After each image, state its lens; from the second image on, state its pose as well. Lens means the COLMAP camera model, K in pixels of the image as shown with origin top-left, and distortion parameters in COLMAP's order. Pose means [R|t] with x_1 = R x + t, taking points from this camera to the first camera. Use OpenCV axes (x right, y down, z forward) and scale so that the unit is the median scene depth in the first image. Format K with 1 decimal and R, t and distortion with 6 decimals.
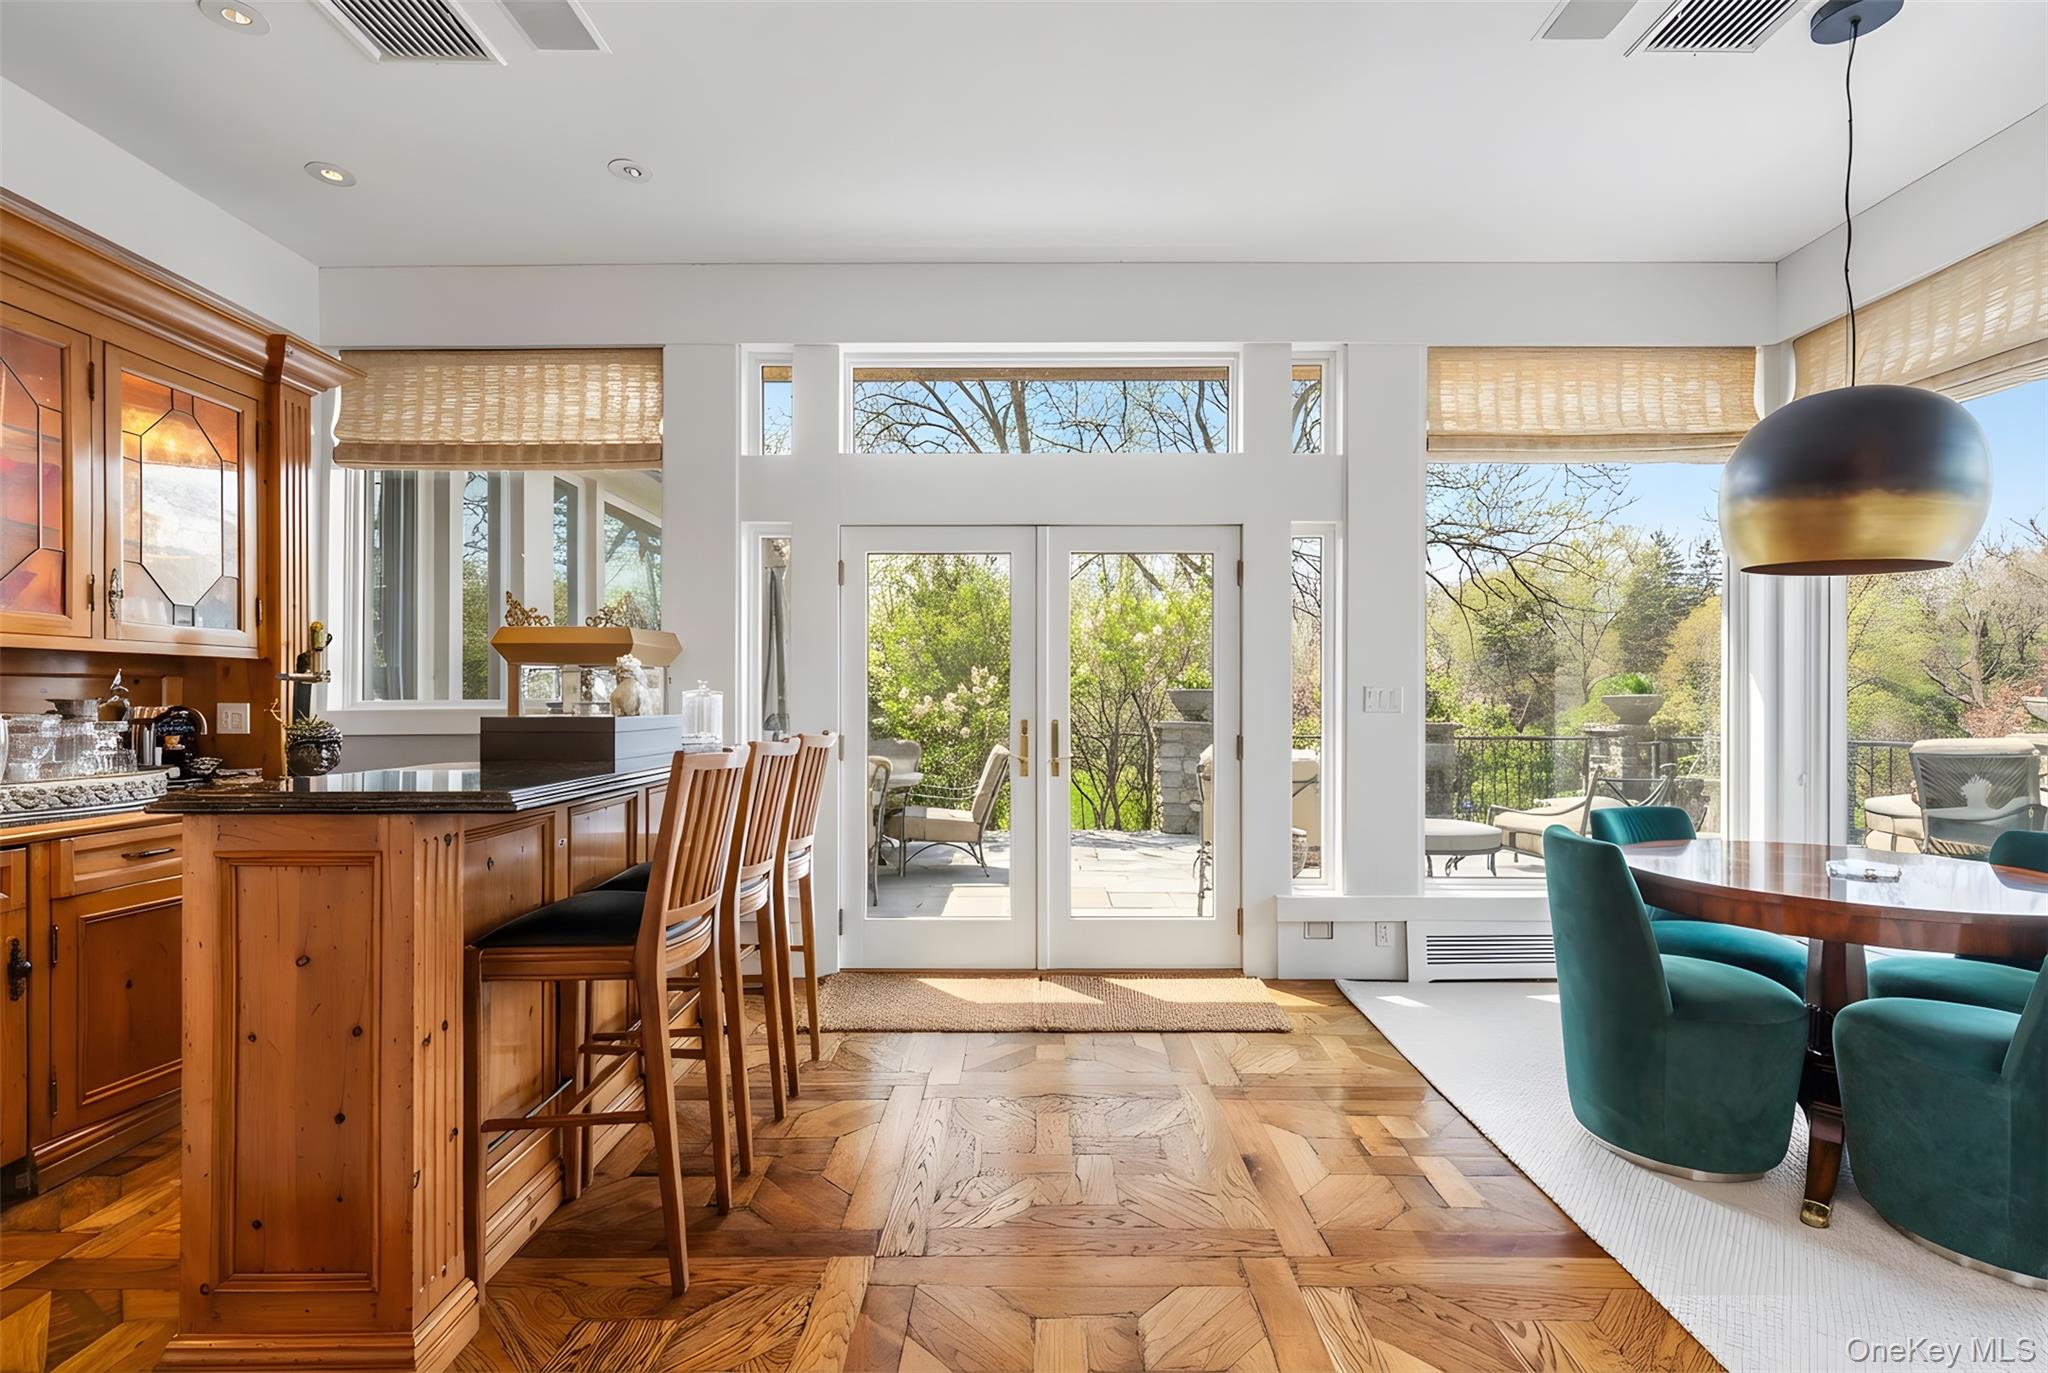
lens RADIAL K [[927.1, 0, 1033.6], [0, 927.1, 690.5], [0, 0, 1]] dist [0.000262, -0.000046]
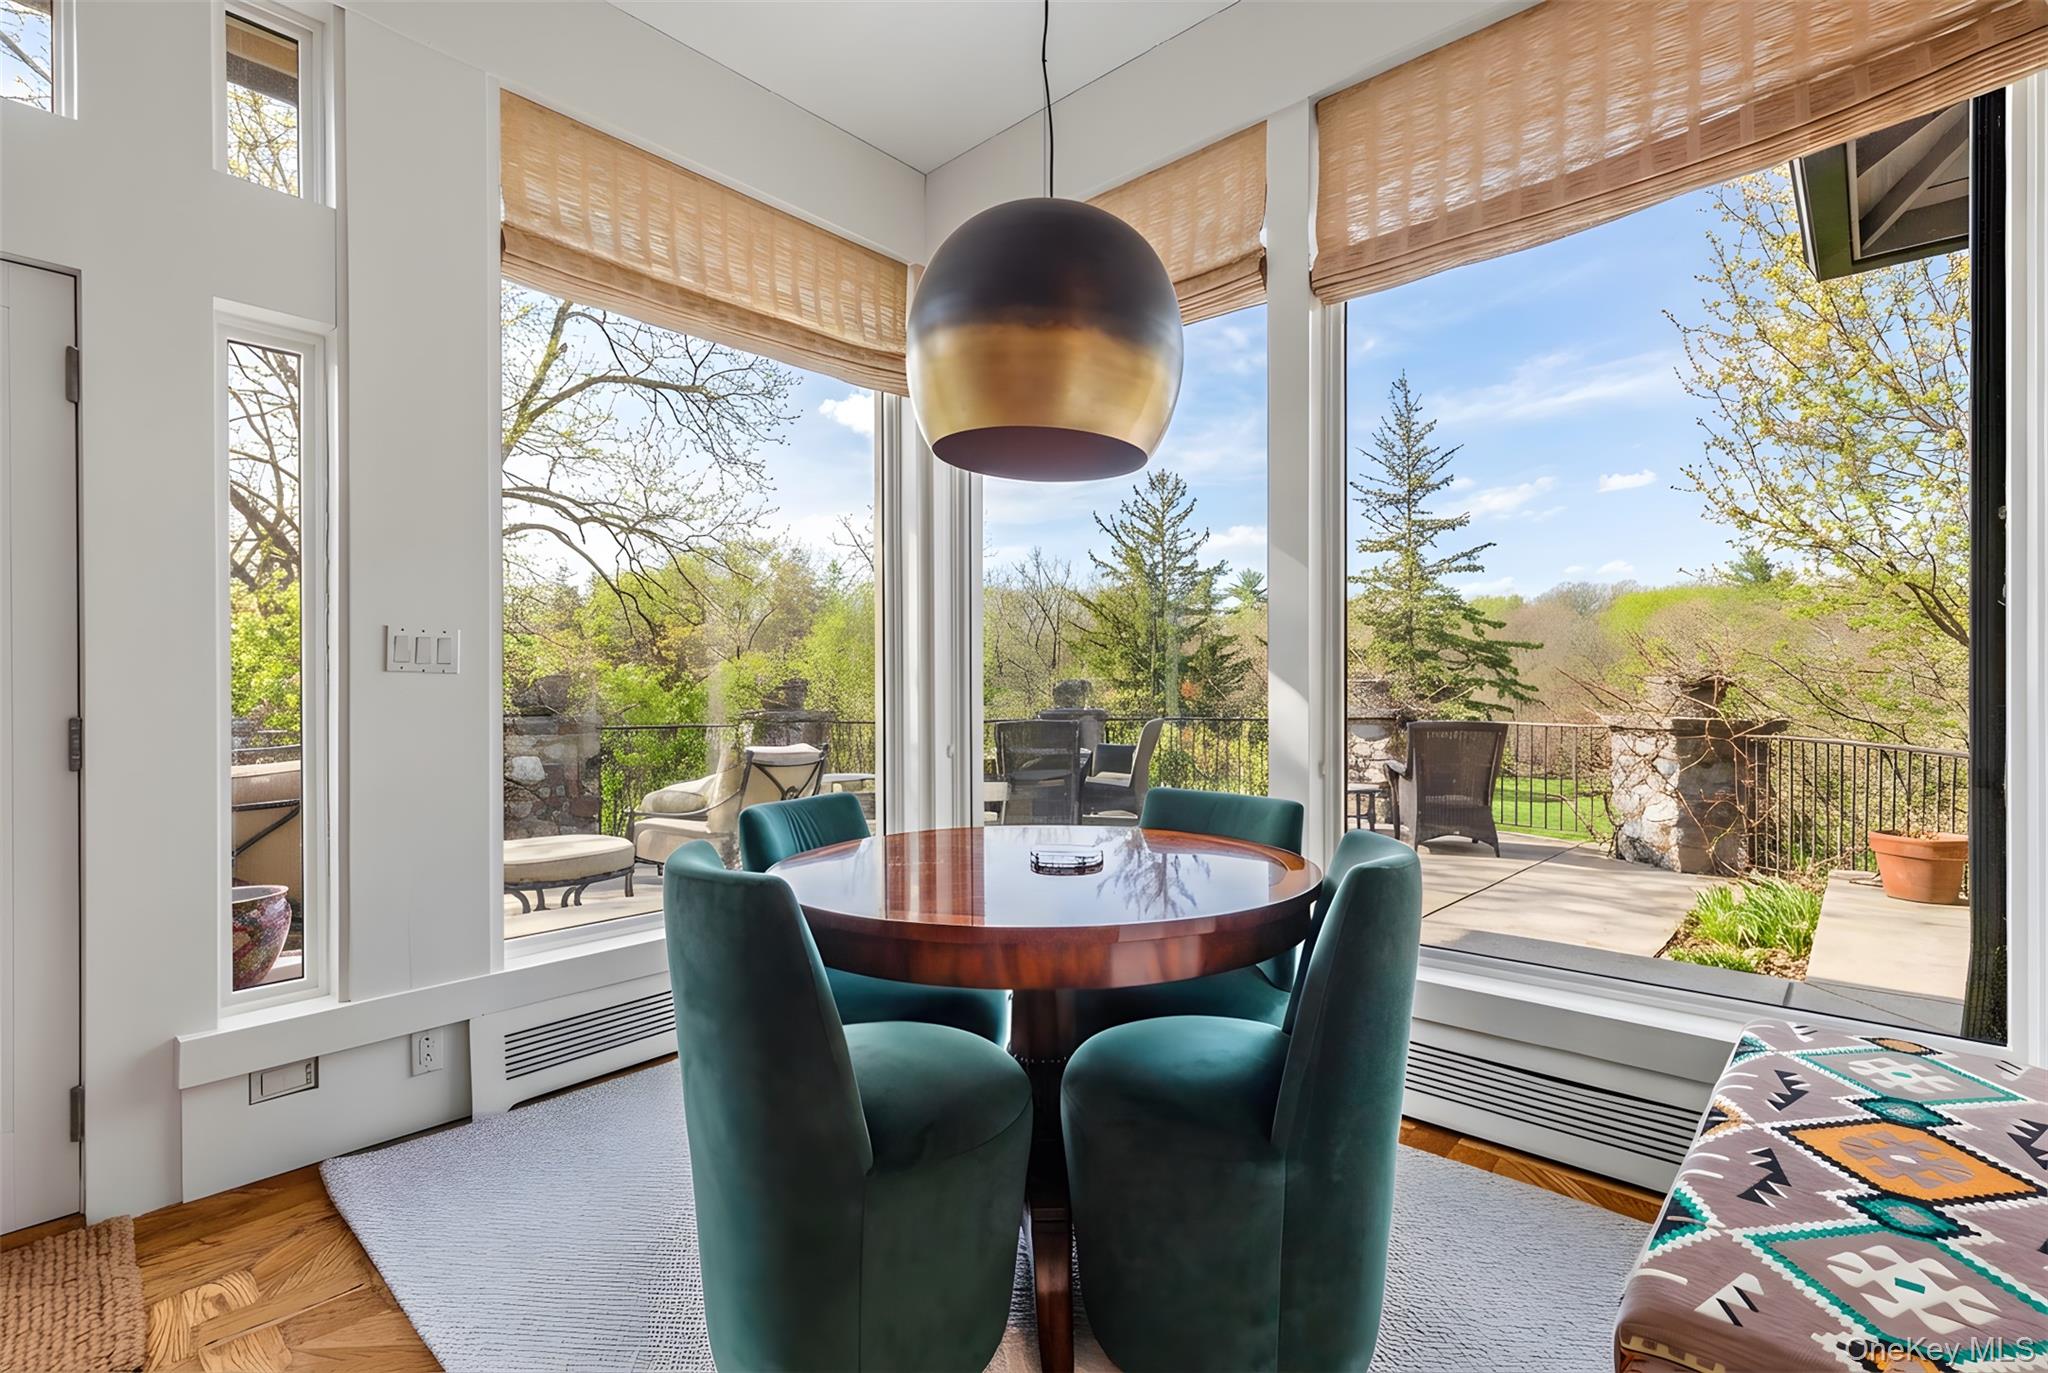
lens RADIAL K [[927.1, 0, 1033.6], [0, 927.1, 690.5], [0, 0, 1]] dist [0.000262, -0.000046]
pose [[0.665193, -0.007414, 0.746635, 0.203001], [0.007765, 0.999965, 0.003012, 0.038518], [-0.746631, 0.003794, 0.665227, 0.334156]]
